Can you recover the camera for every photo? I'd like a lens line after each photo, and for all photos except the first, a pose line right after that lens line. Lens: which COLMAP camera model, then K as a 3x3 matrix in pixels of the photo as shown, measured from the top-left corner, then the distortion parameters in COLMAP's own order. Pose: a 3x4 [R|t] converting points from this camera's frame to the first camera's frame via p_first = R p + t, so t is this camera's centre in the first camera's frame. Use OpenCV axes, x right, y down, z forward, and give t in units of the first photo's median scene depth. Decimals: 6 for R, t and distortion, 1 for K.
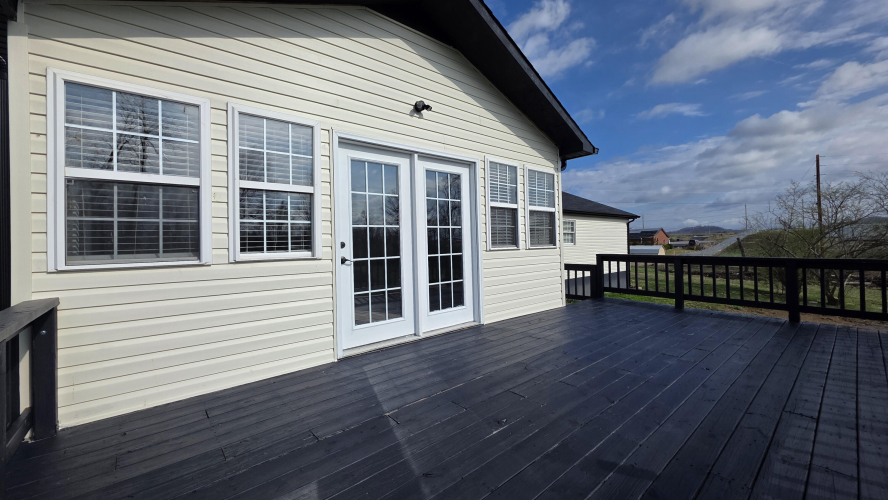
lens RADIAL K [[358.5, 0, 448.7], [0, 358.5, 242.0], [0, 0, 1]] dist [0.002851, -0.001456]
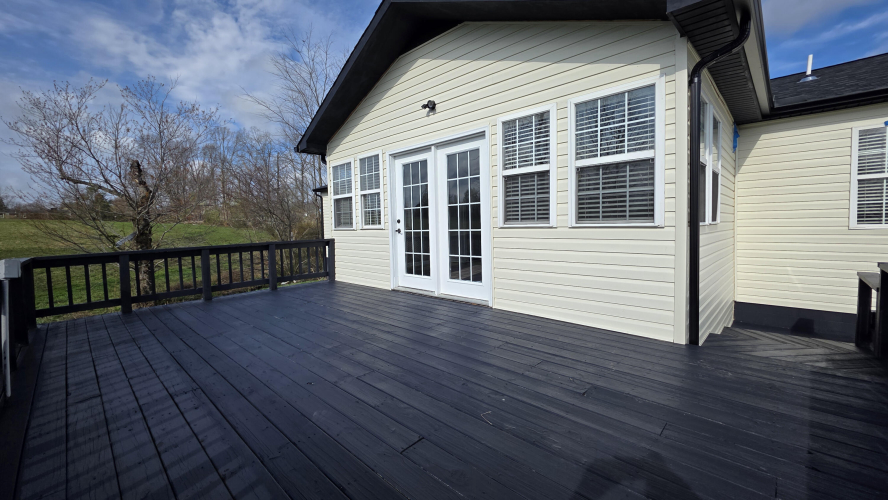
lens RADIAL K [[358.5, 0, 448.4], [0, 358.5, 242.4], [0, 0, 1]] dist [0.002851, -0.001456]
pose [[0.089895, 0.075028, -0.993121, 1.136960], [0.029027, 0.996537, 0.077913, -0.014203], [0.995528, -0.035832, 0.087406, 0.930076]]
